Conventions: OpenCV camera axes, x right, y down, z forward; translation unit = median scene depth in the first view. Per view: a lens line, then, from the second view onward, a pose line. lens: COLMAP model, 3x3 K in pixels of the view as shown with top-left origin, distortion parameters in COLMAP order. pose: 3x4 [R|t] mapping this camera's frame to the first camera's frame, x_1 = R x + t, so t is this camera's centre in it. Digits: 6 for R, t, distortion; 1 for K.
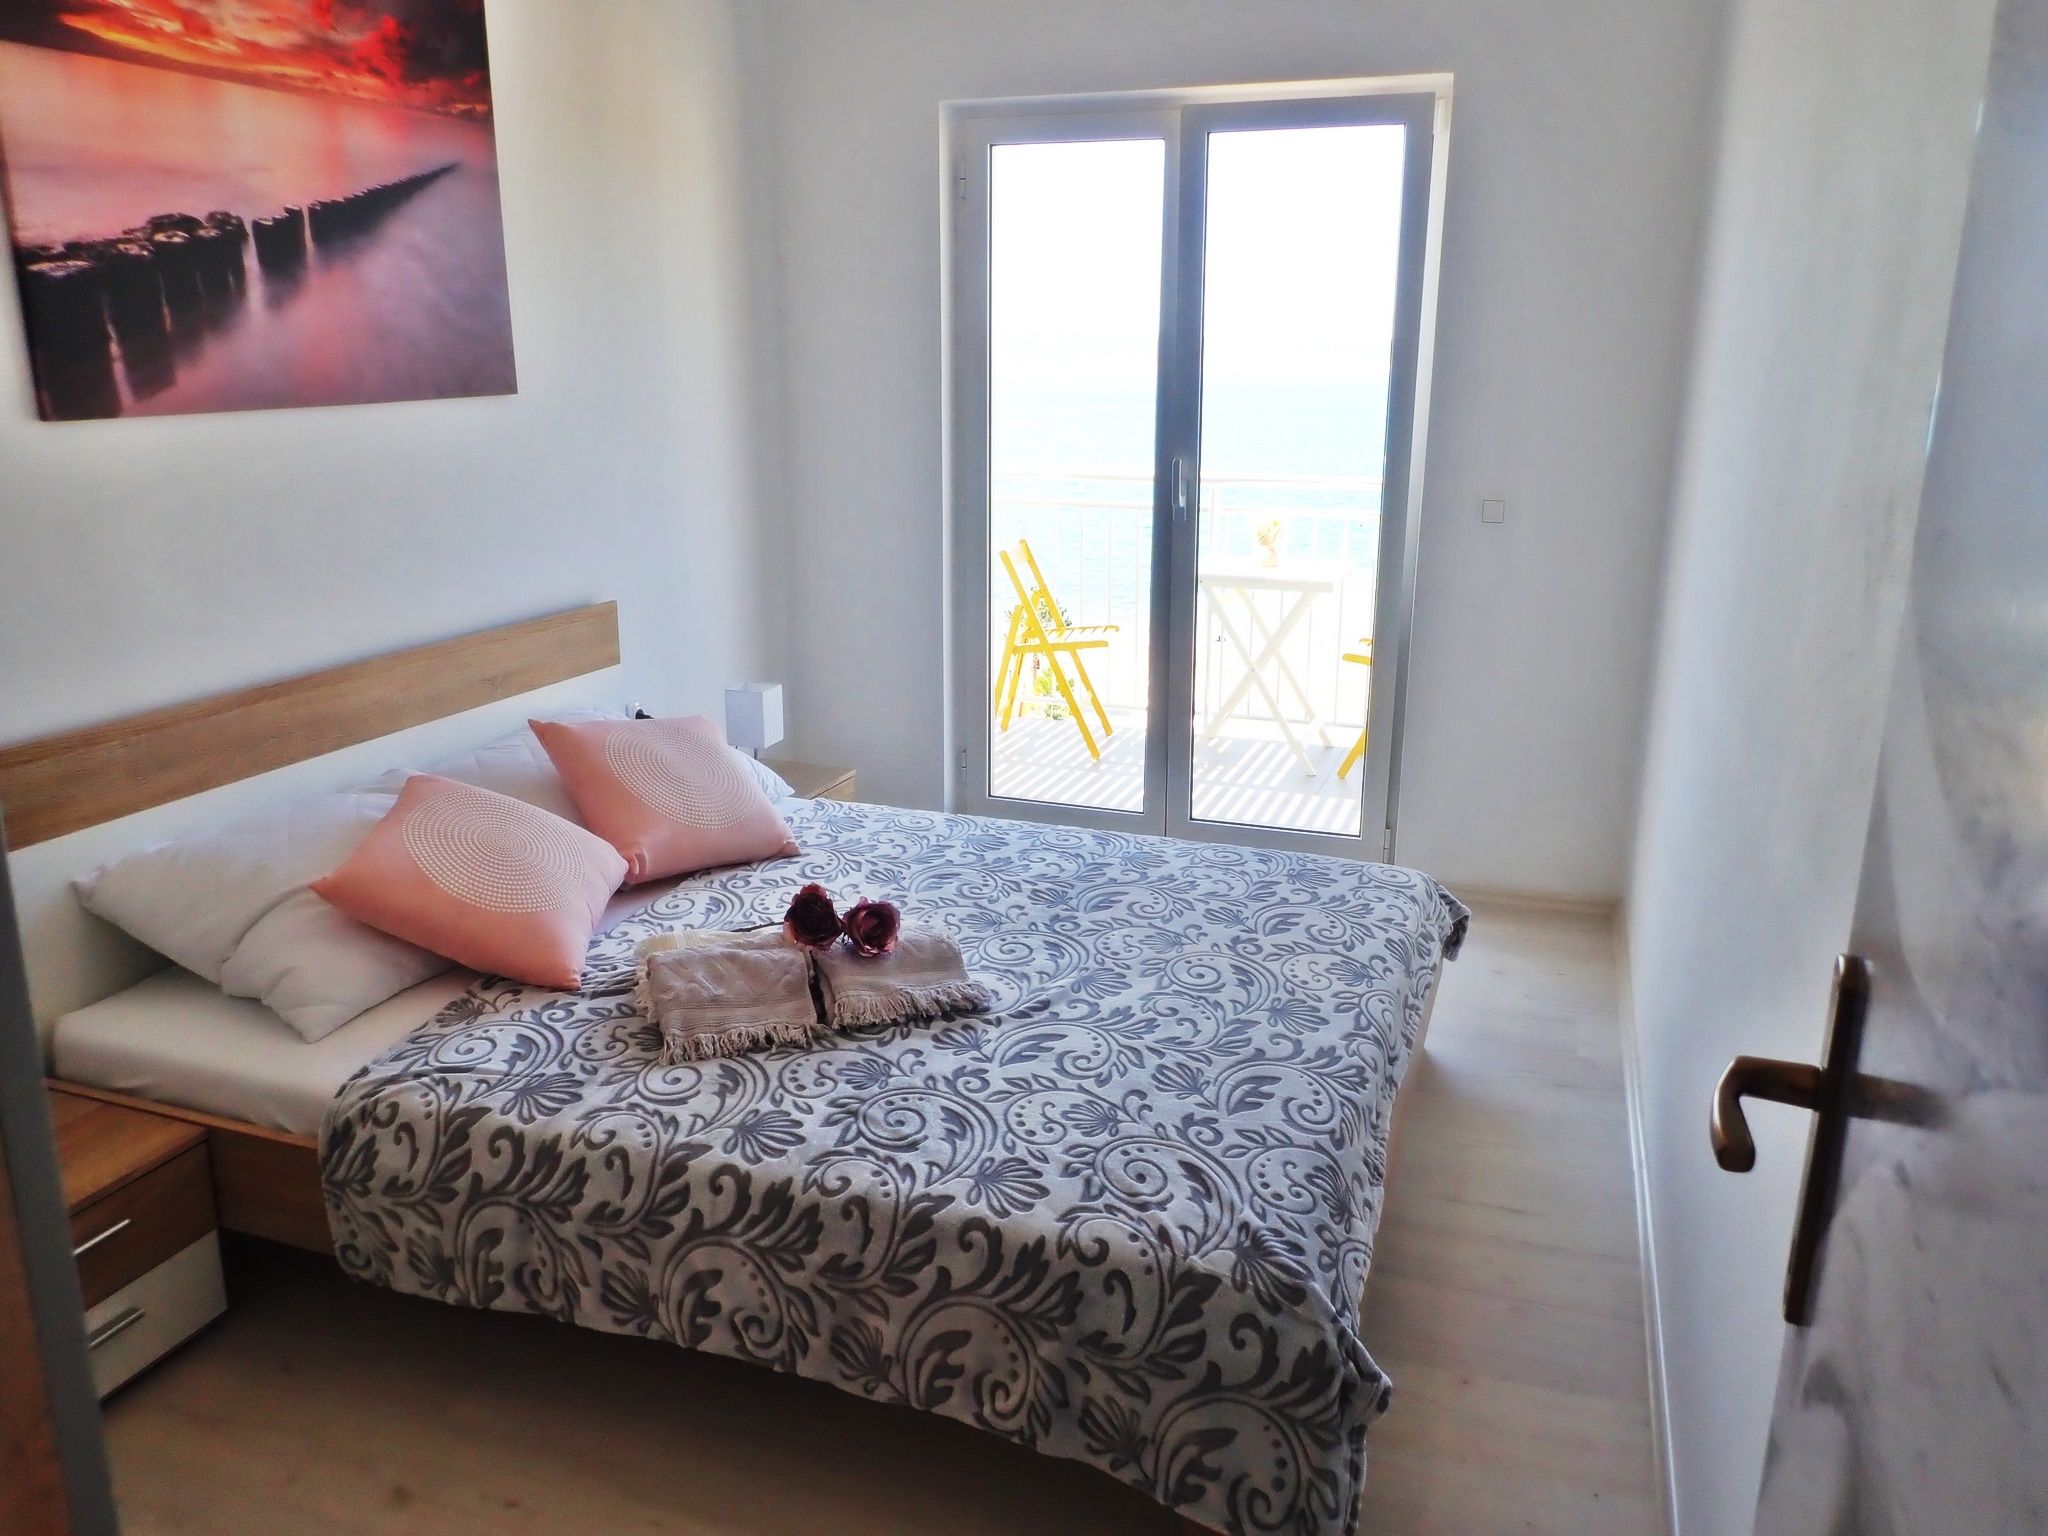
lens RADIAL K [[1506.6, 0, 1024.9], [0, 1506.6, 763.5], [0, 0, 1]] dist [0.002807, -0.009078]
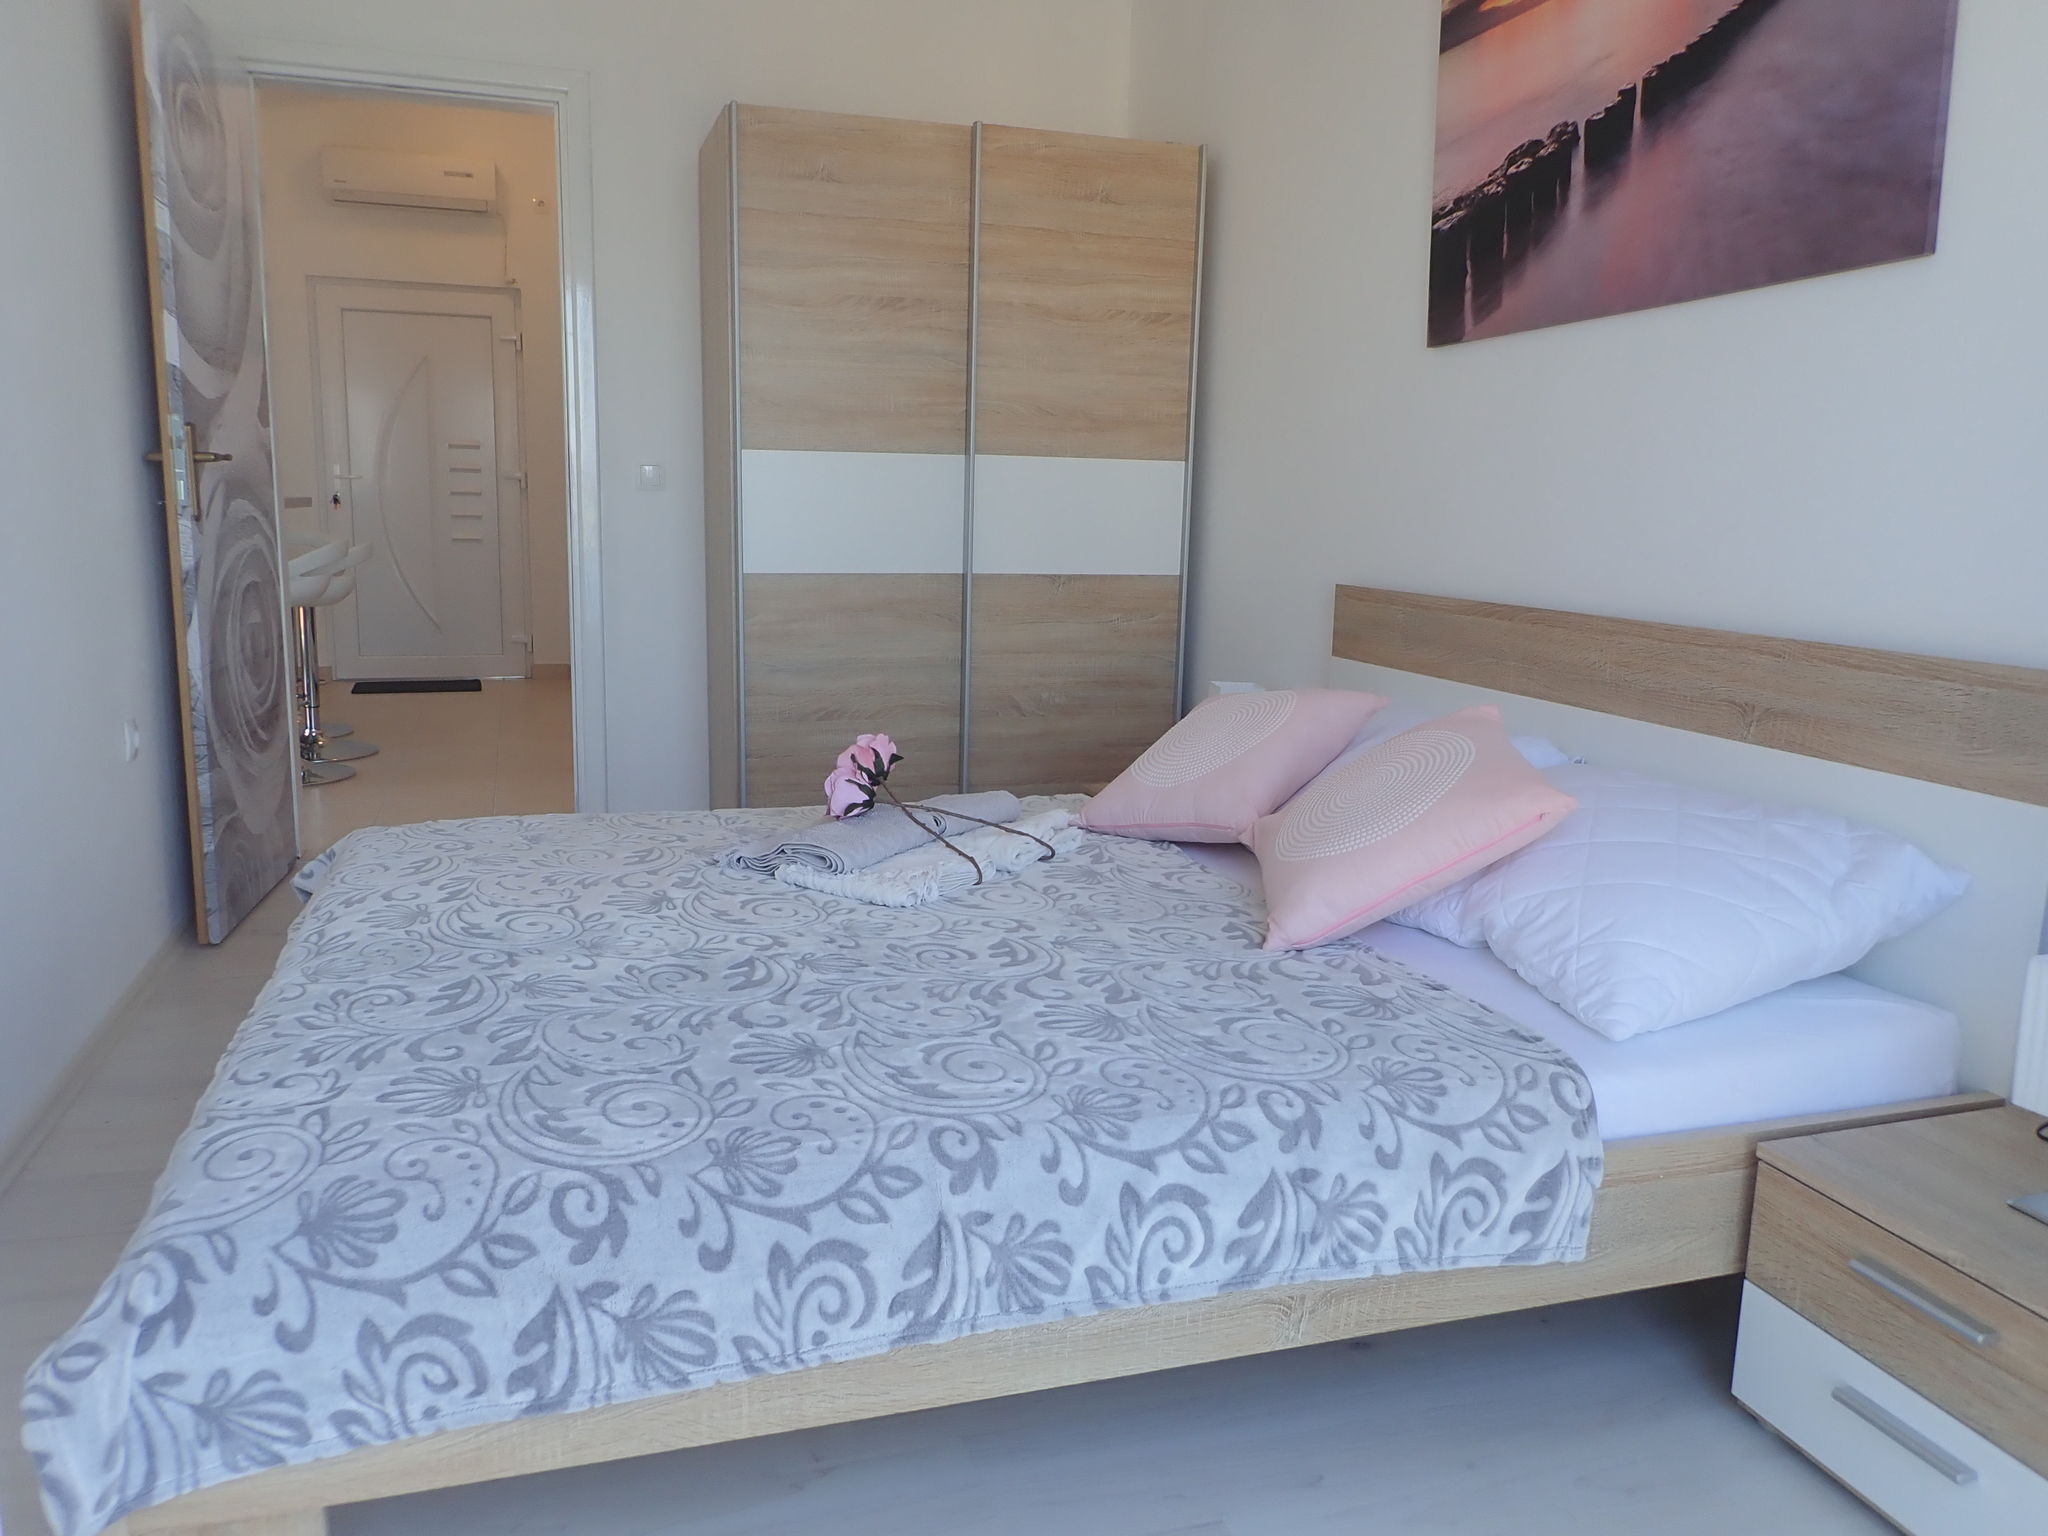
lens RADIAL K [[1506.6, 0, 1027.9], [0, 1506.6, 777.1], [0, 0, 1]] dist [0.002807, -0.009078]
pose [[-0.797082, 0.079173, -0.598659, 0.376766], [-0.189447, 0.908533, 0.372393, -0.274811], [0.573385, 0.410242, -0.709176, 1.666133]]
